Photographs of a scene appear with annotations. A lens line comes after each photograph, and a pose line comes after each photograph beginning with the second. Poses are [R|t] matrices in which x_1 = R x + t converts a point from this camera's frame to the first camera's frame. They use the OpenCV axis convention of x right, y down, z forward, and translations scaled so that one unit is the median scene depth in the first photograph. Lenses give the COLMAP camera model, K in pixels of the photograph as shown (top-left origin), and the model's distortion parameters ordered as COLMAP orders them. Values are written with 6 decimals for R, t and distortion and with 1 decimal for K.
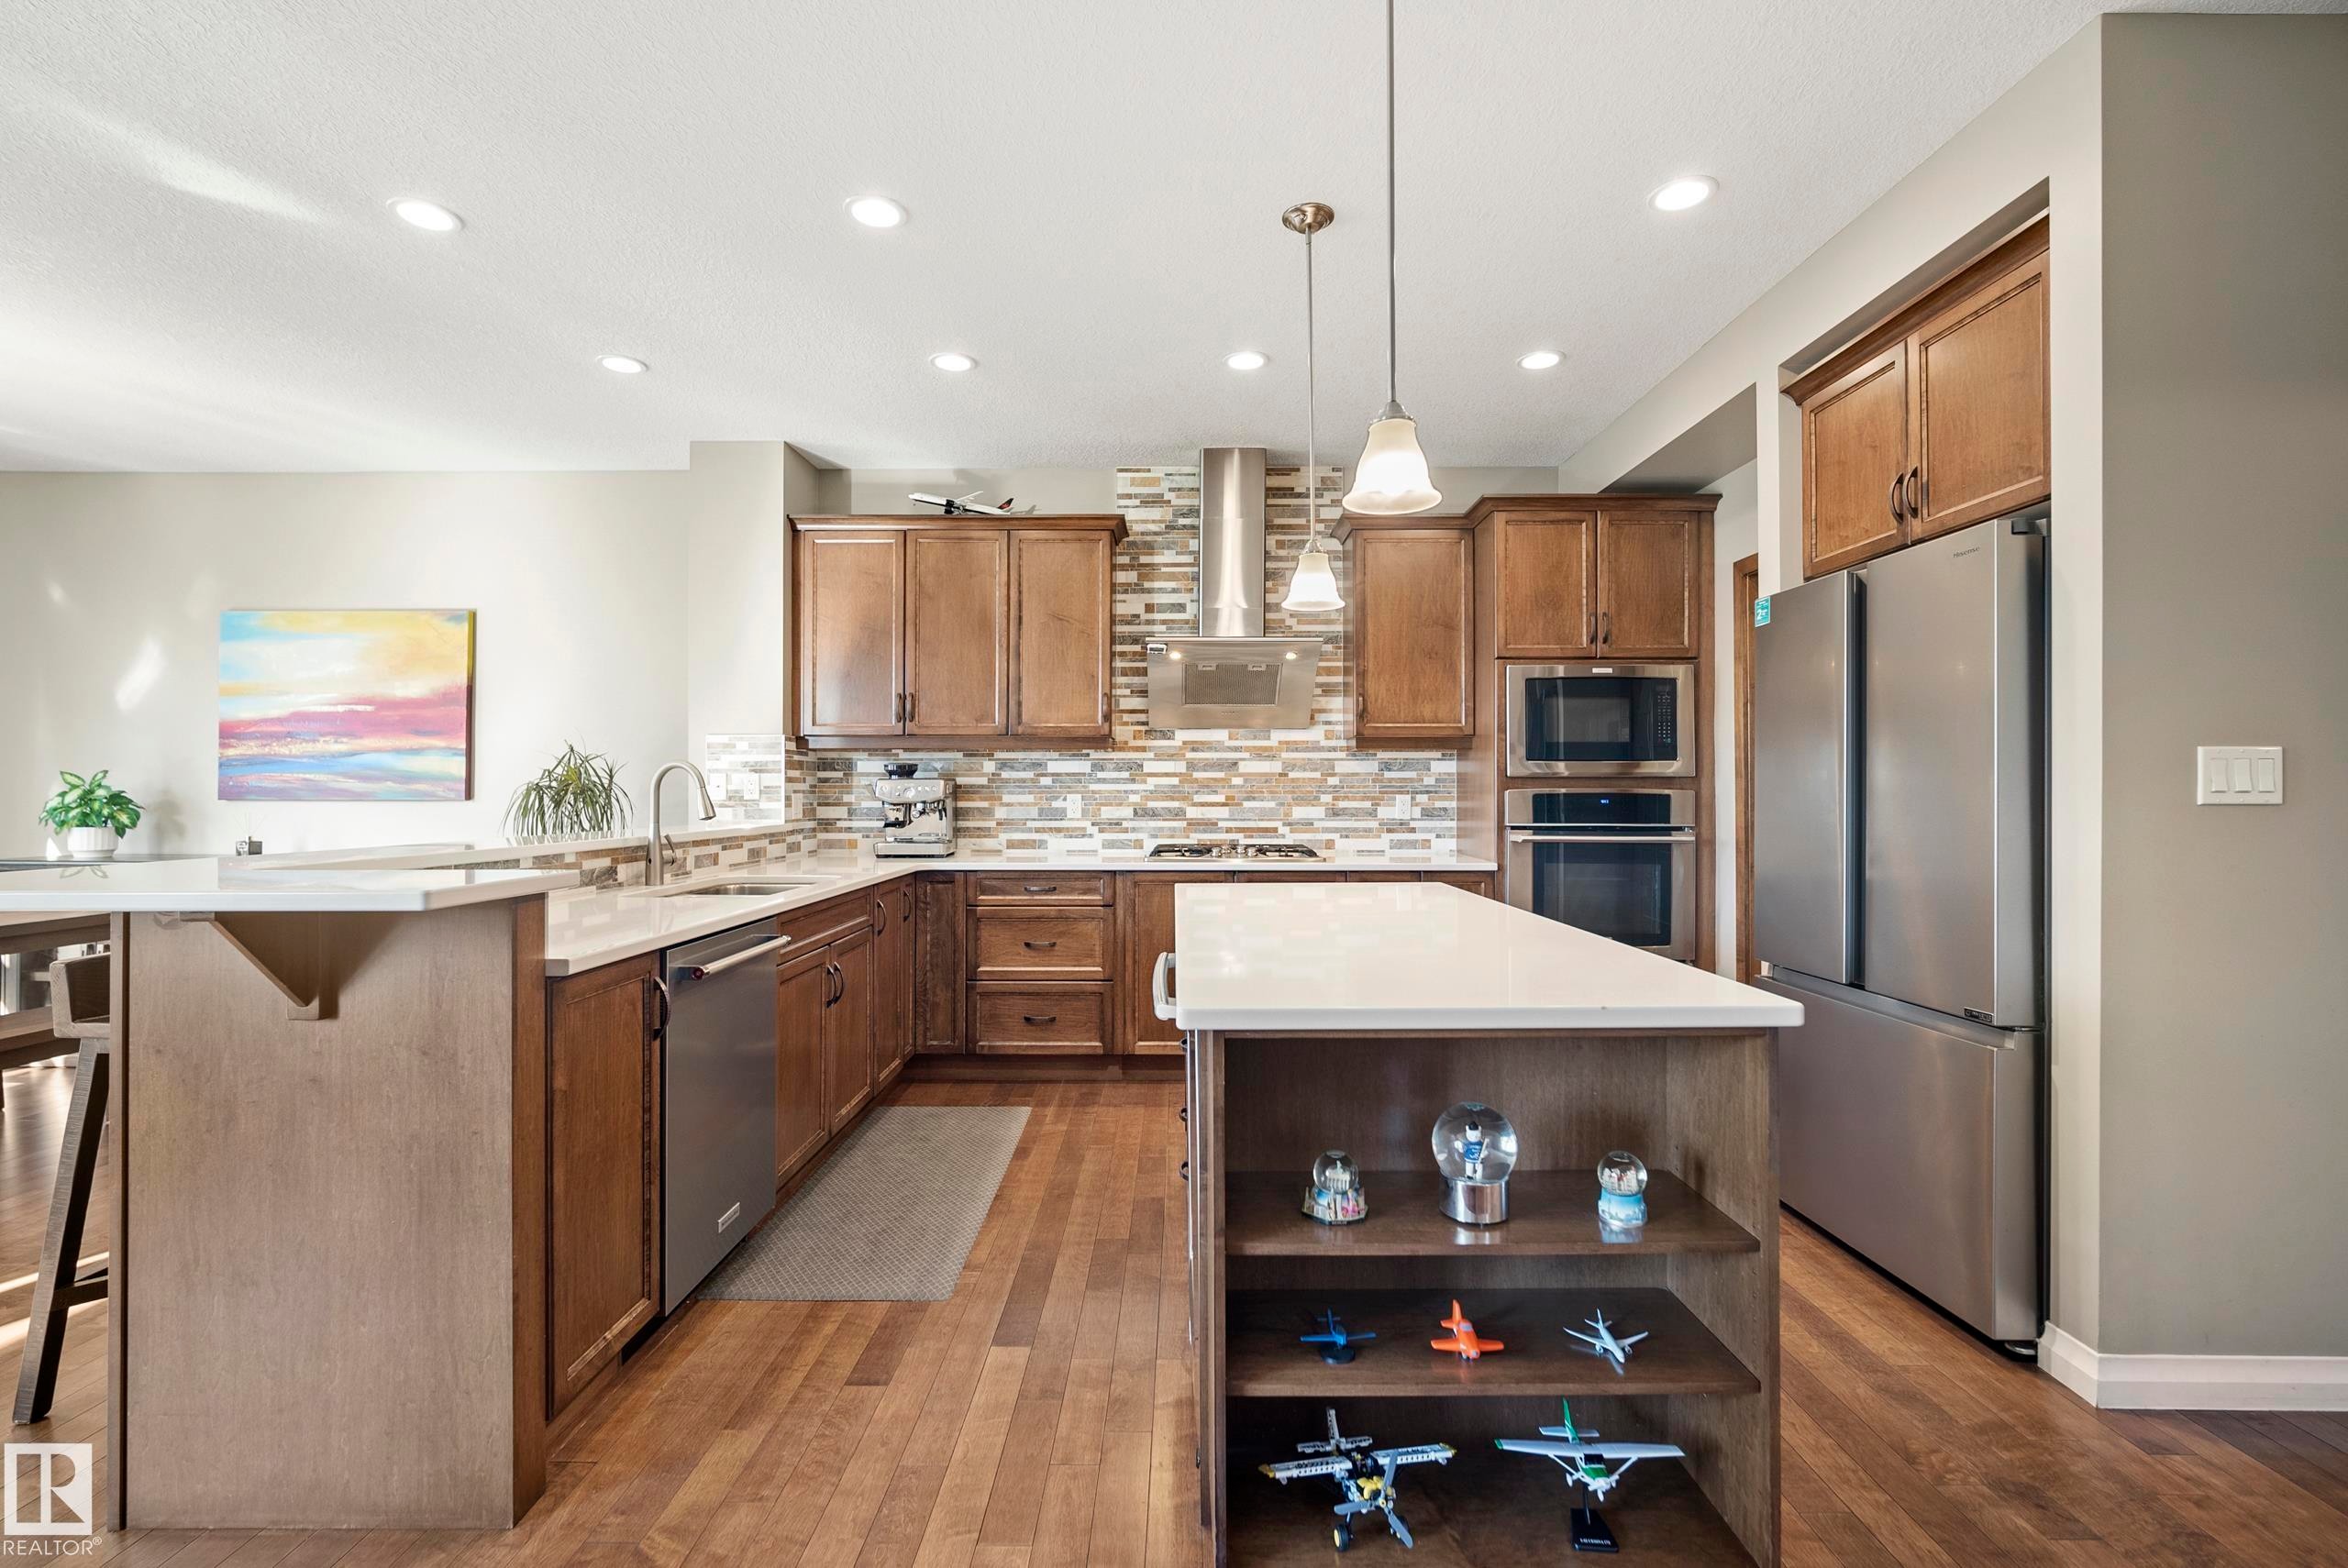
lens RADIAL K [[1039.5, 0, 1174.0], [0, 1039.5, 784.0], [0, 0, 1]] dist [-0.016206, 0.005730]
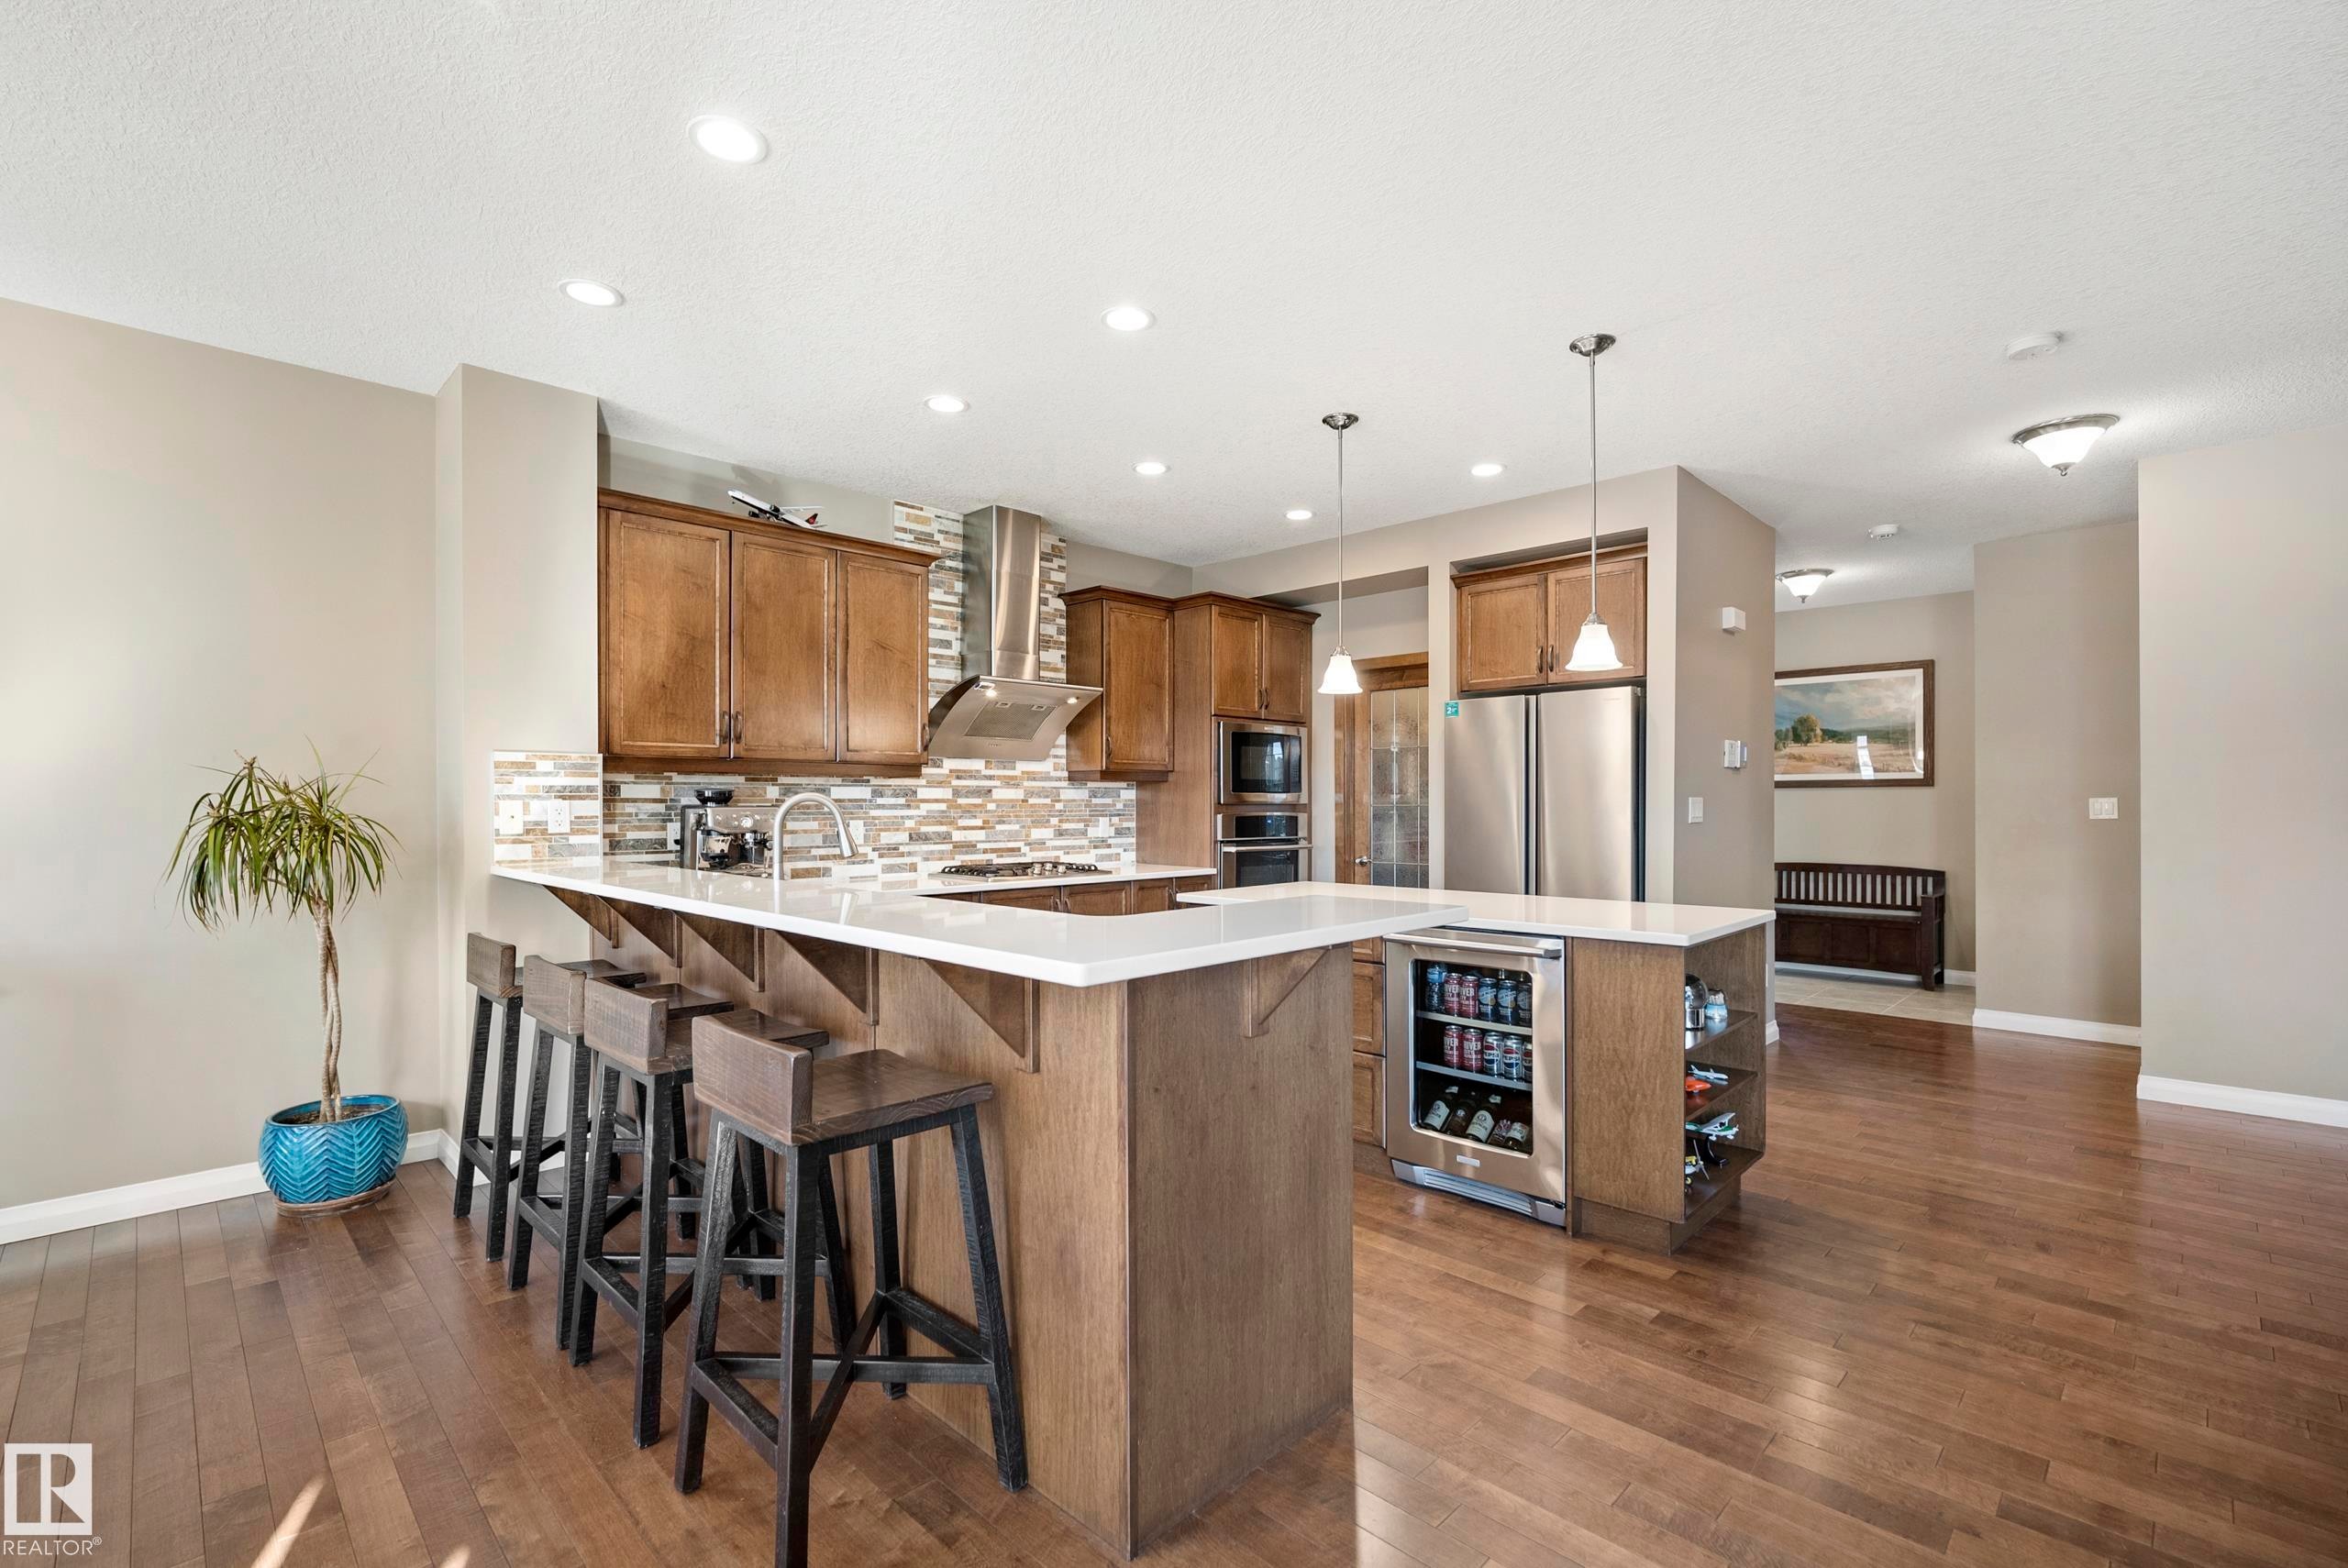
lens RADIAL K [[1044.0, 0, 1171.3], [0, 1044.0, 805.2], [0, 0, 1]] dist [-0.013686, 0.005332]
pose [[0.699723, -0.002672, 0.714409, -0.604631], [-0.003688, 0.999966, 0.007353, -0.013182], [-0.714405, -0.007780, 0.699689, 0.086457]]
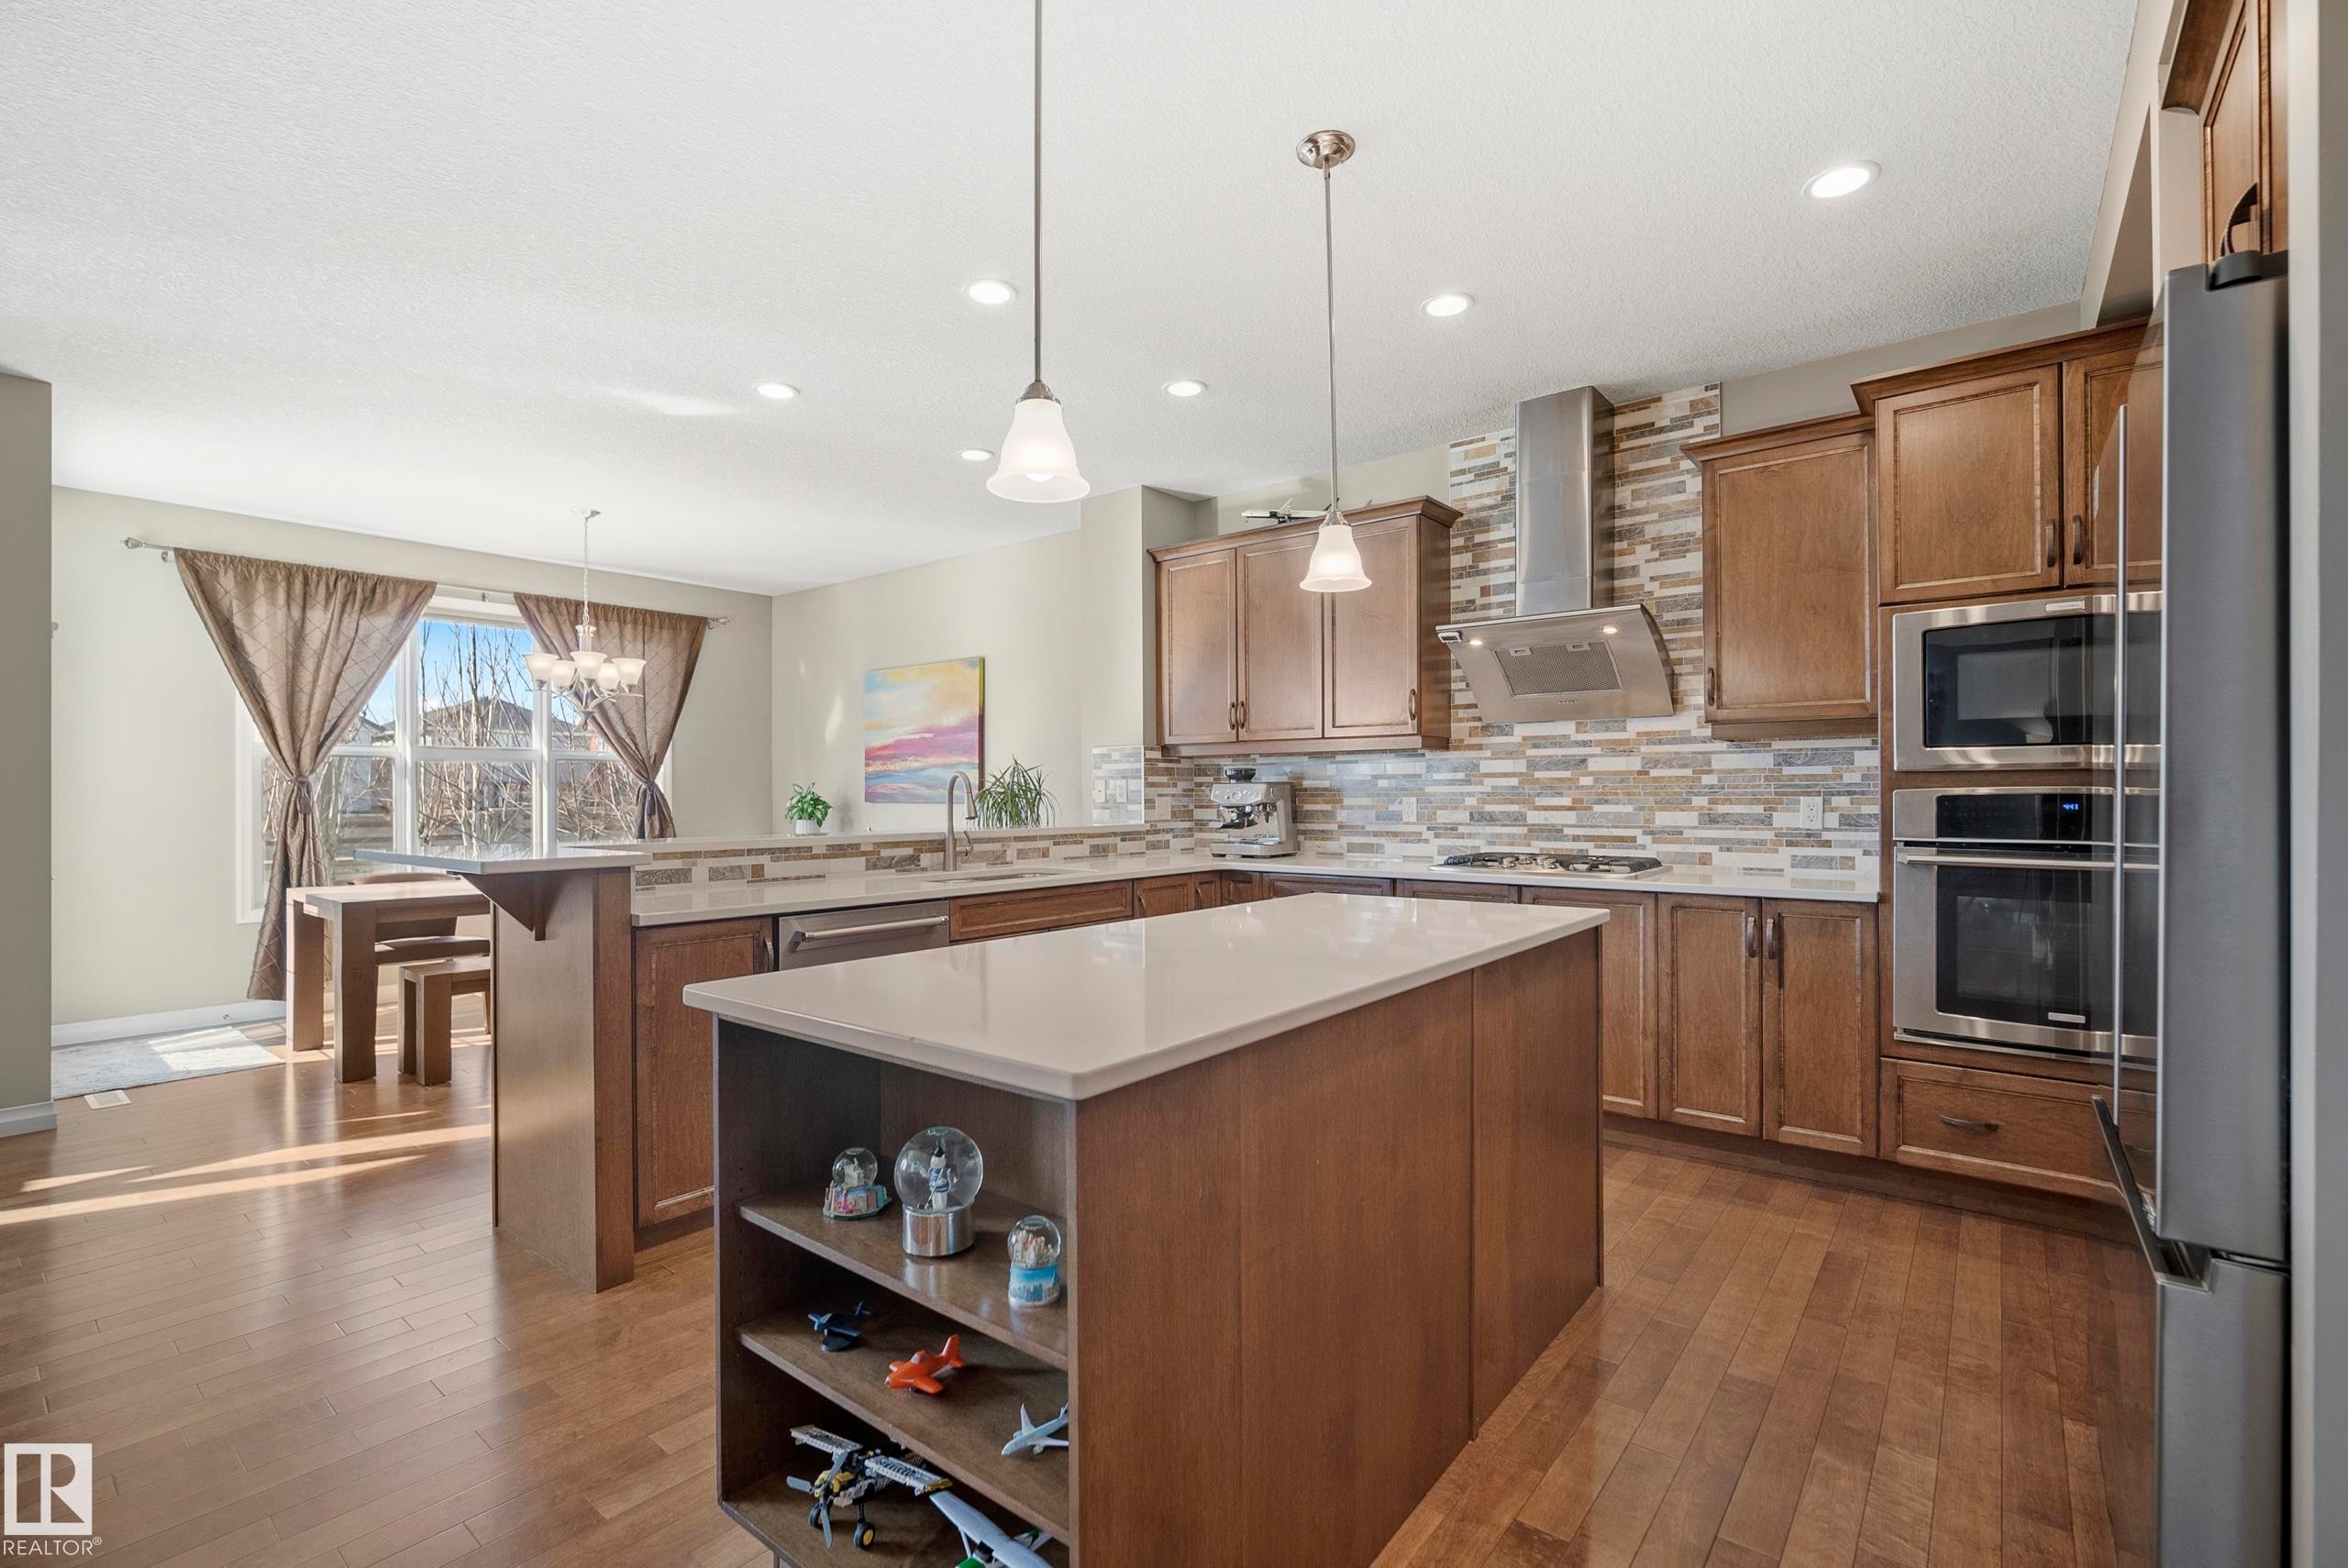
lens RADIAL K [[1036.7, 0, 1170.7], [0, 1036.7, 791.2], [0, 0, 1]] dist [-0.014405, 0.005092]
pose [[0.783418, -0.005743, -0.621469, 0.324645], [0.009221, 0.999955, 0.002385, 0.000333], [0.621427, -0.007599, 0.783435, 0.123347]]
